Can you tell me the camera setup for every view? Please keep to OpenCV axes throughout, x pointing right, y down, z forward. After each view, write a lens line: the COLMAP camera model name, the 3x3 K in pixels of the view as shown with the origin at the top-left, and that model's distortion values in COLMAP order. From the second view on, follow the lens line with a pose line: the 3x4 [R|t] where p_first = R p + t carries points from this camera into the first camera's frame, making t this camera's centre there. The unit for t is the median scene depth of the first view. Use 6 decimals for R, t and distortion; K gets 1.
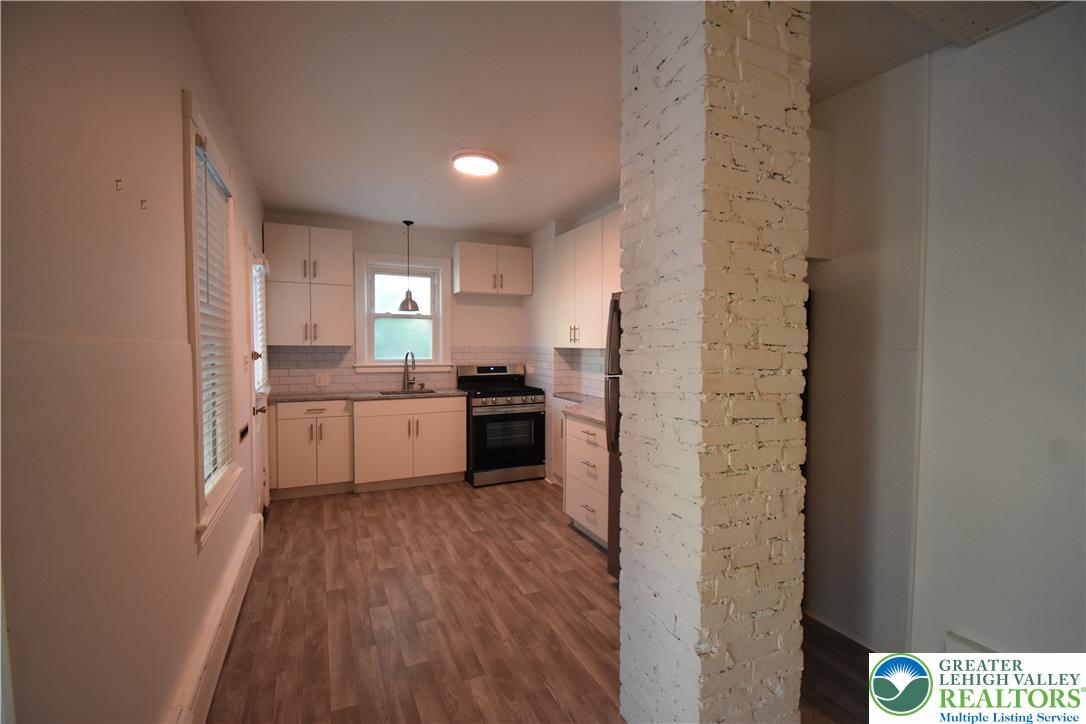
lens RADIAL K [[480.1, 0, 547.3], [0, 480.1, 365.2], [0, 0, 1]] dist [0.012595, -0.020896]
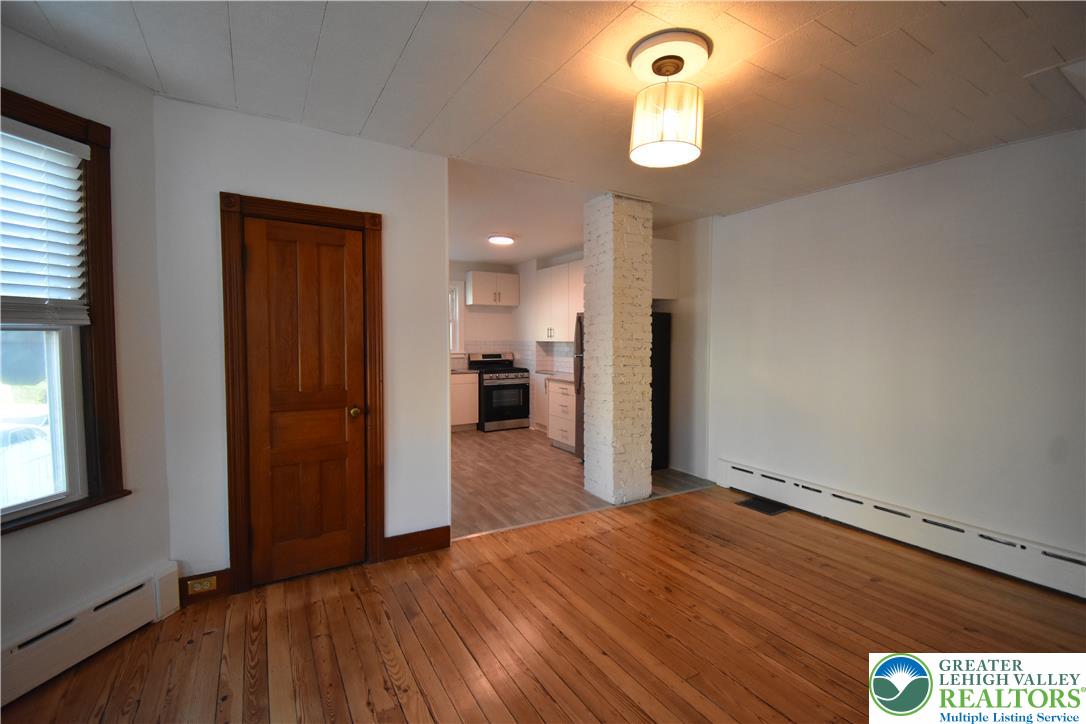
lens RADIAL K [[480.1, 0, 547.8], [0, 480.1, 360.0], [0, 0, 1]] dist [0.012595, -0.020896]
pose [[0.994538, -0.005155, 0.104253, -0.184723], [0.005223, 0.999986, -0.000379, 0.041201], [-0.104249, 0.000922, 0.994551, -0.914461]]
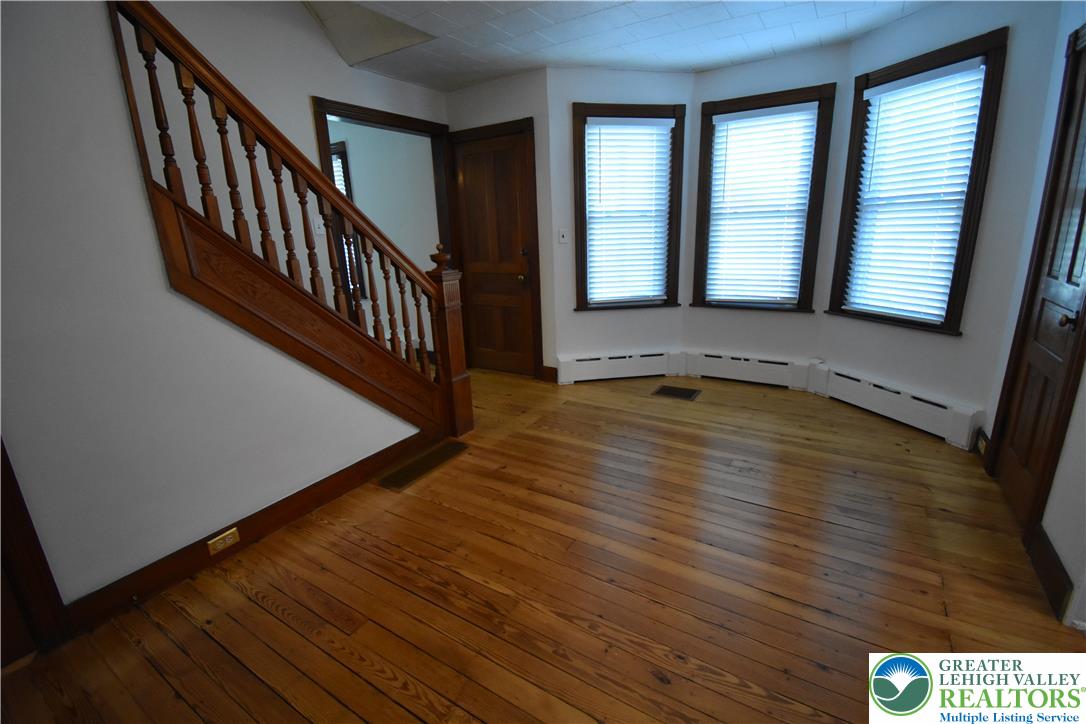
lens RADIAL K [[480.1, 0, 545.9], [0, 480.1, 361.8], [0, 0, 1]] dist [0.012595, -0.020896]
pose [[-0.840486, 0.165433, -0.515960, 0.485800], [0.006476, 0.955248, 0.295734, 0.003217], [0.541794, 0.245219, -0.803944, 0.302263]]
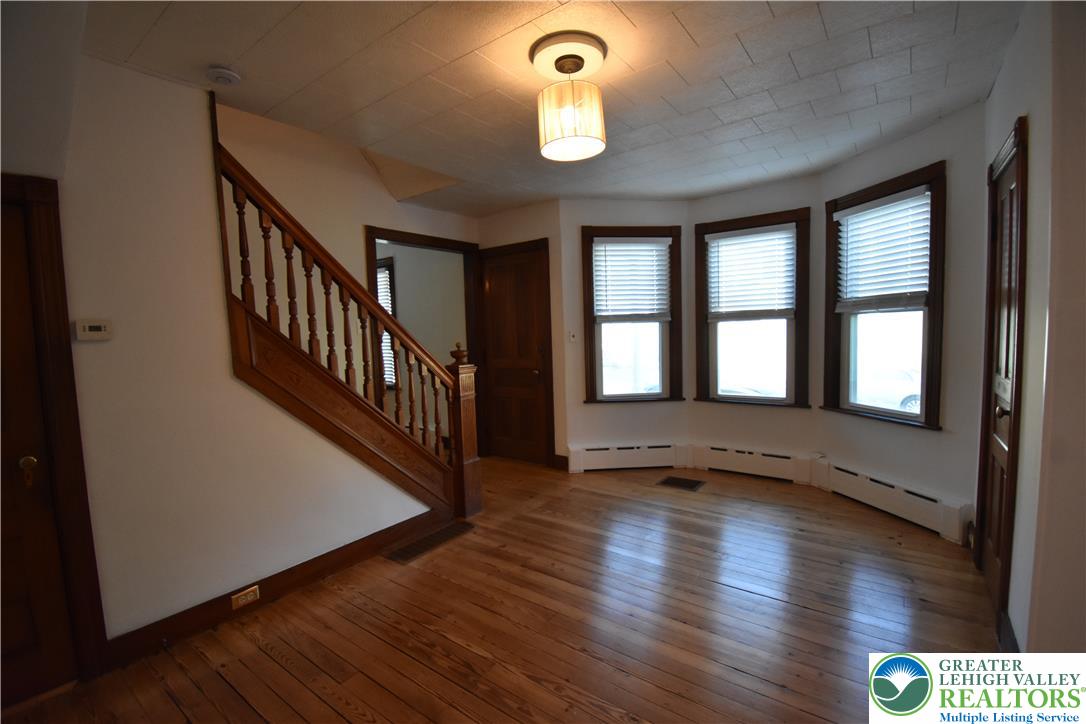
lens RADIAL K [[480.1, 0, 547.4], [0, 480.1, 365.5], [0, 0, 1]] dist [0.012595, -0.020896]
pose [[-0.880521, 0.055490, -0.470748, 0.474650], [0.005500, 0.994253, 0.106910, -0.005103], [0.473976, 0.091547, -0.875766, 0.455698]]
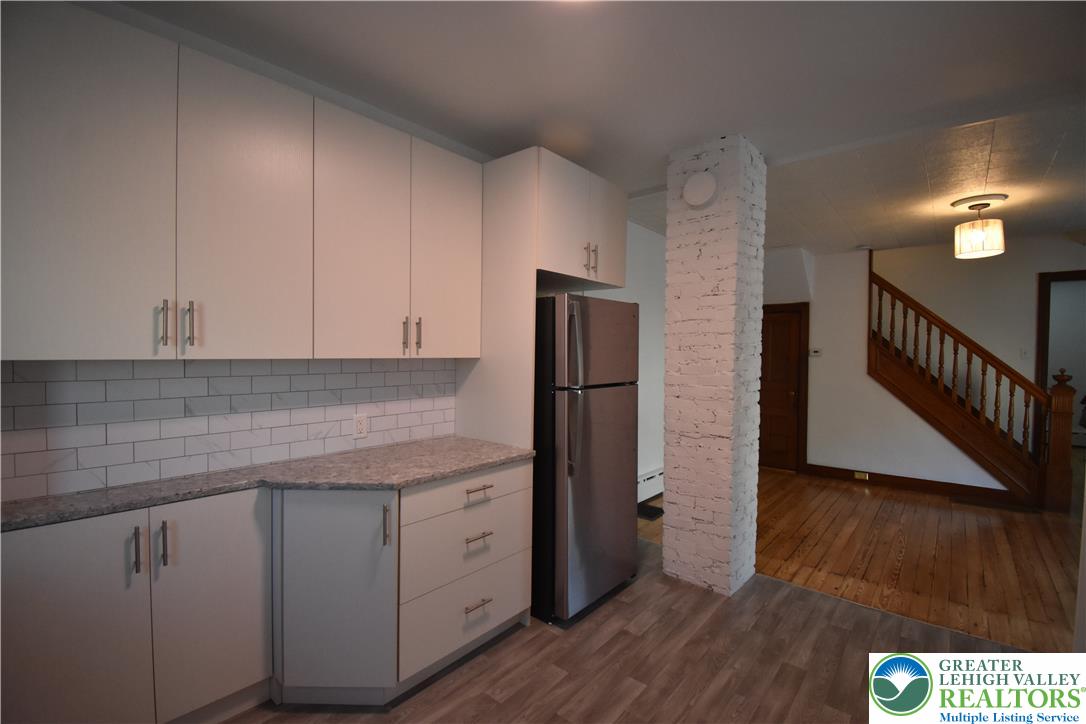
lens RADIAL K [[480.1, 0, 546.1], [0, 480.1, 354.8], [0, 0, 1]] dist [0.012595, -0.020896]
pose [[-0.416483, -0.017199, 0.908981, -0.629789], [0.026939, 0.999149, 0.031248, -0.068136], [-0.908744, 0.037501, -0.415666, 1.374186]]
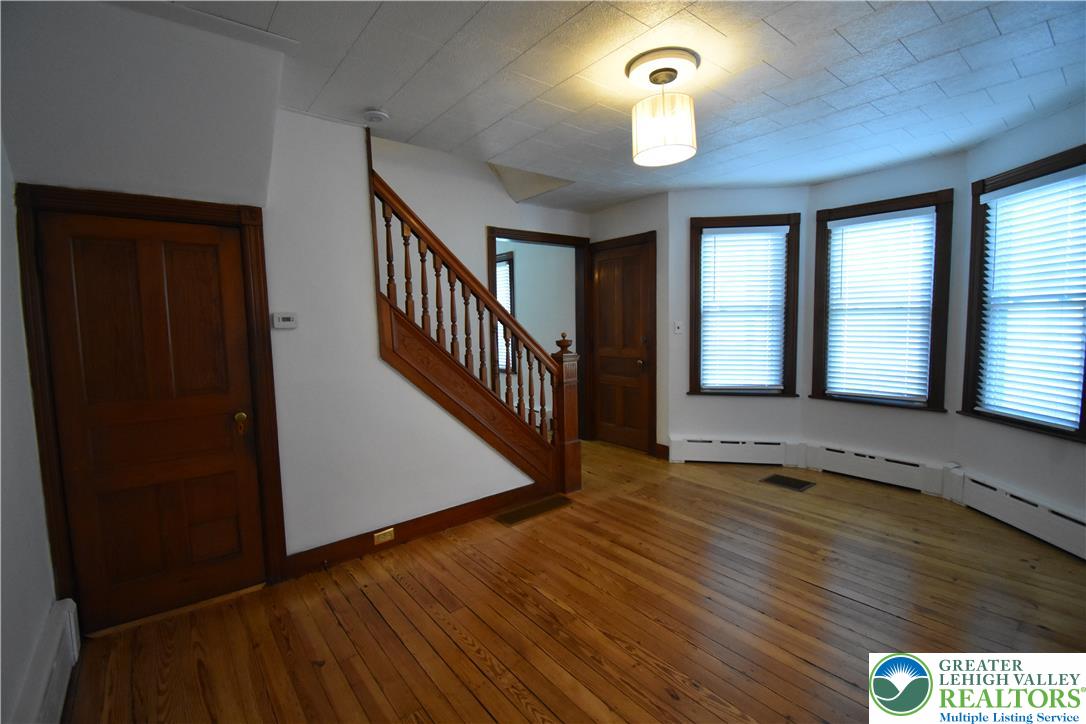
lens RADIAL K [[480.1, 0, 544.4], [0, 480.1, 360.7], [0, 0, 1]] dist [0.012595, -0.020896]
pose [[-0.971607, 0.032720, -0.234329, 0.460451], [0.003662, 0.992353, 0.123381, -0.021994], [0.236574, 0.119019, -0.964296, 0.553522]]
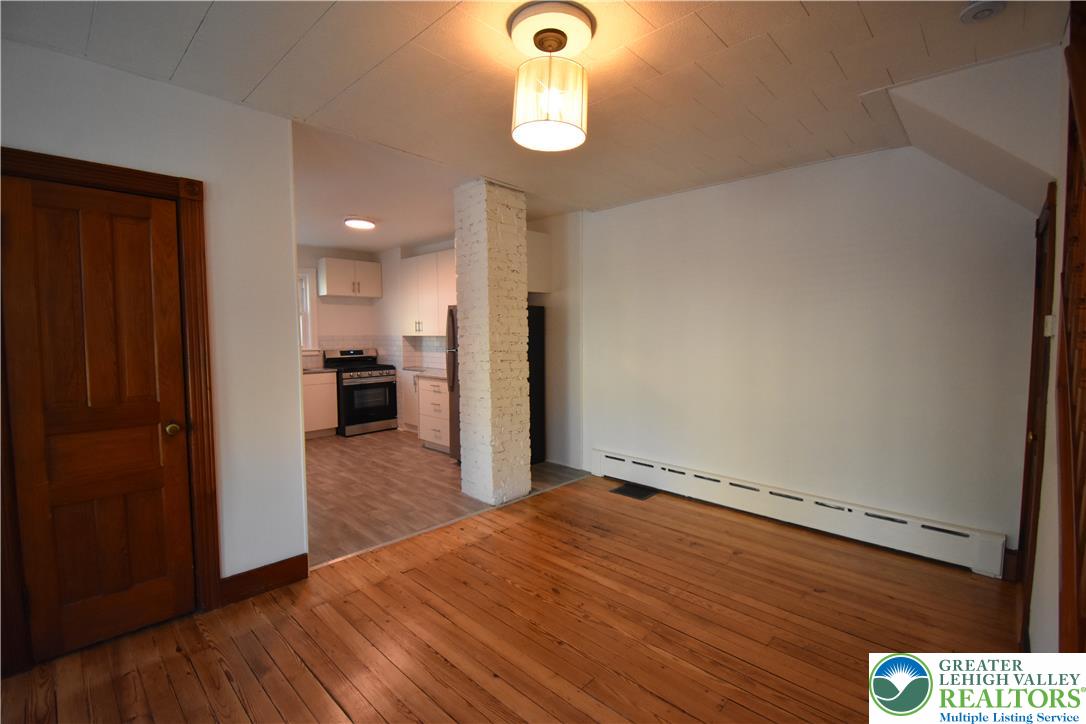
lens RADIAL K [[480.1, 0, 548.8], [0, 480.1, 361.1], [0, 0, 1]] dist [0.012595, -0.020896]
pose [[0.928446, -0.030951, 0.370174, -0.192484], [0.024929, 0.999468, 0.021042, 0.033420], [-0.370629, -0.010309, 0.928724, -0.842463]]
